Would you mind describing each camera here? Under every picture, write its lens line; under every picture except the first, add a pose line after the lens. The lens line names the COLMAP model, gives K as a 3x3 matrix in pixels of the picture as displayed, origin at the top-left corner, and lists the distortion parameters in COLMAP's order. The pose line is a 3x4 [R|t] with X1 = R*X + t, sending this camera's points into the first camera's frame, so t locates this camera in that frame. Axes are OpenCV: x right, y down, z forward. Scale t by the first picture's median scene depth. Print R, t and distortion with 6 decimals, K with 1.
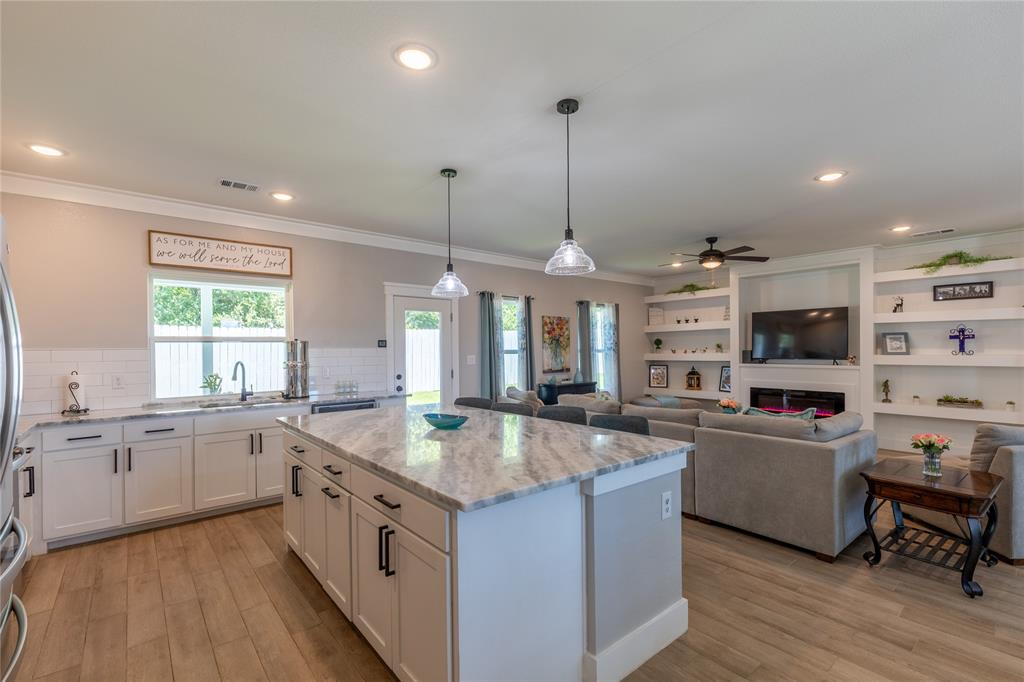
lens RADIAL K [[460.0, 0, 516.4], [0, 460.0, 351.7], [0, 0, 1]] dist [0.009418, -0.000279]
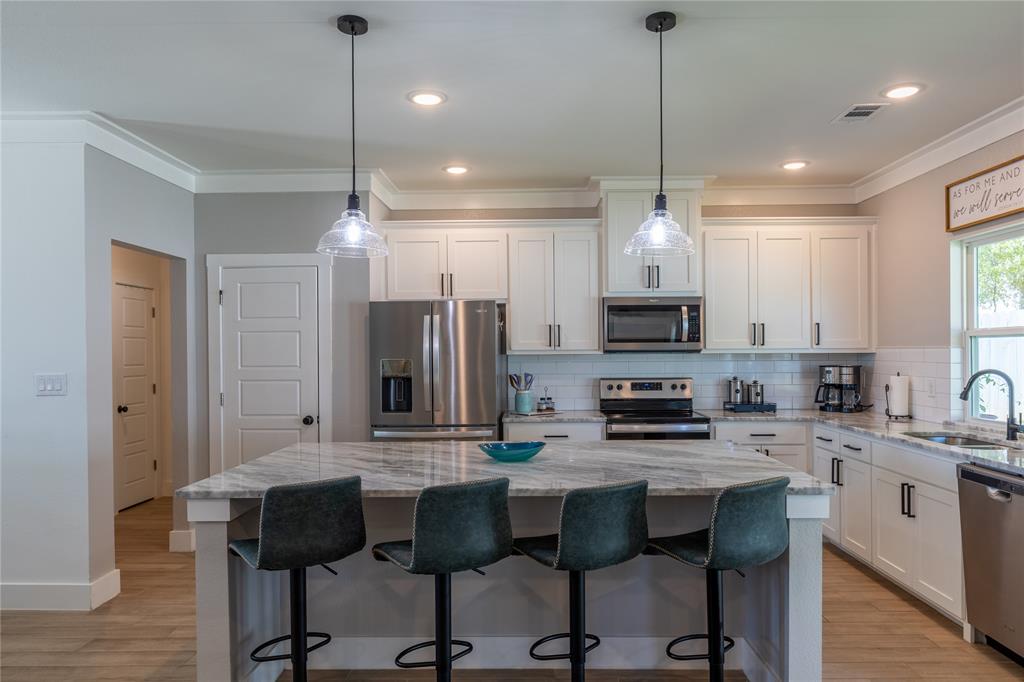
lens RADIAL K [[694.3, 0, 512.0], [0, 694.3, 341.0], [0, 0, 1]] dist [-0.004584, -0.001009]
pose [[-0.654422, -0.002001, -0.756127, 0.317135], [0.007762, 0.999926, -0.009365, -0.006709], [0.756090, -0.011998, -0.654358, 0.764850]]
